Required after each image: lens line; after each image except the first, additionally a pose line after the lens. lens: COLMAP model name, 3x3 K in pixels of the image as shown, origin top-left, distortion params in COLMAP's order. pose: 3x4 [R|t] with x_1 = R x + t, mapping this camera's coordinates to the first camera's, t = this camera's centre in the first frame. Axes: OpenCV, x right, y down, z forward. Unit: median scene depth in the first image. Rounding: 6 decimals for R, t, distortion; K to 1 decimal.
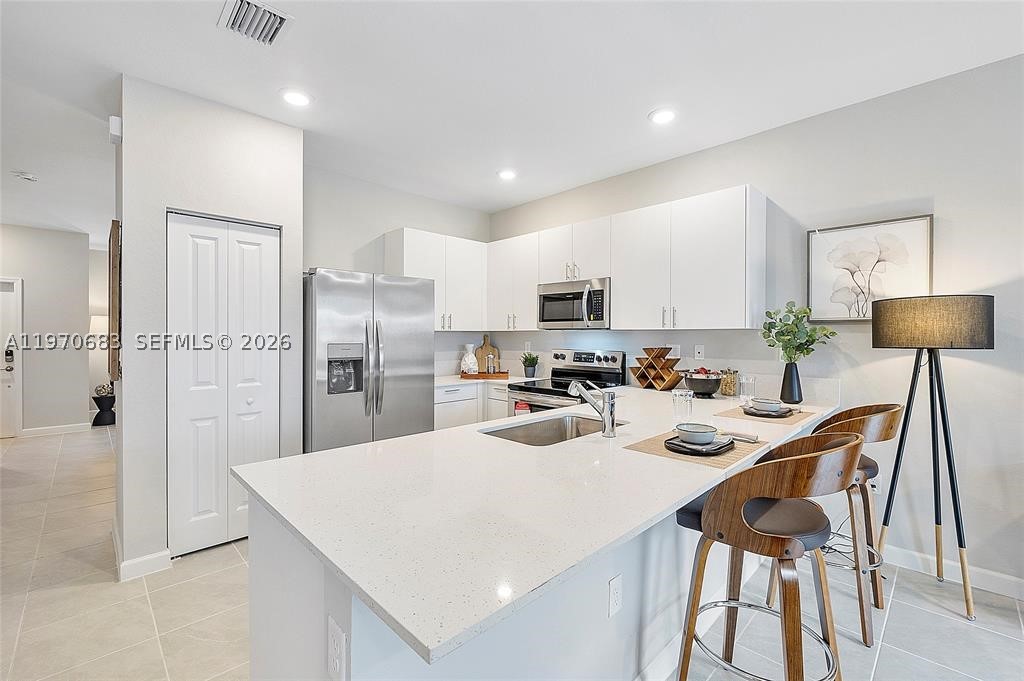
lens RADIAL K [[437.8, 0, 512.0], [0, 437.8, 340.5], [0, 0, 1]] dist [0.001243, -0.000330]
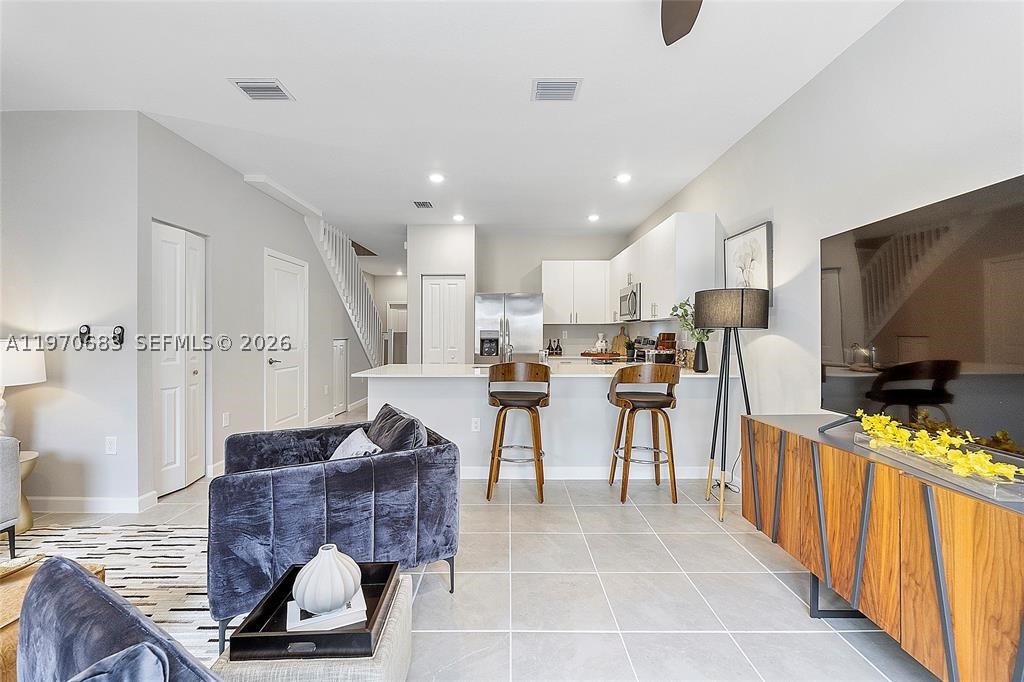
lens RADIAL K [[437.8, 0, 512.0], [0, 437.8, 341.0], [0, 0, 1]] dist [0.001243, -0.000330]
pose [[0.718112, 0.008567, -0.695875, 1.014485], [-0.003979, 0.999958, 0.008204, 0.035353], [0.695916, -0.003122, 0.718117, -0.315929]]
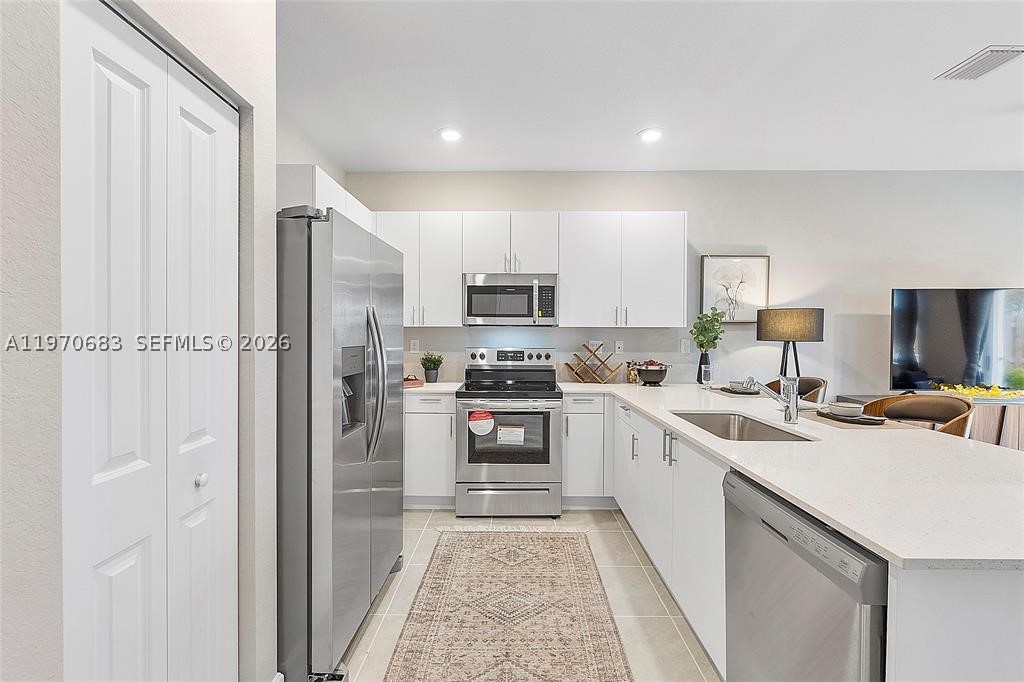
lens RADIAL K [[437.8, 0, 512.0], [0, 437.8, 341.0], [0, 0, 1]] dist [0.001243, -0.000330]
pose [[0.700155, -0.013597, 0.713862, -0.631937], [0.007857, 0.999905, 0.011338, -0.005001], [-0.713948, -0.002329, 0.700195, 0.425518]]
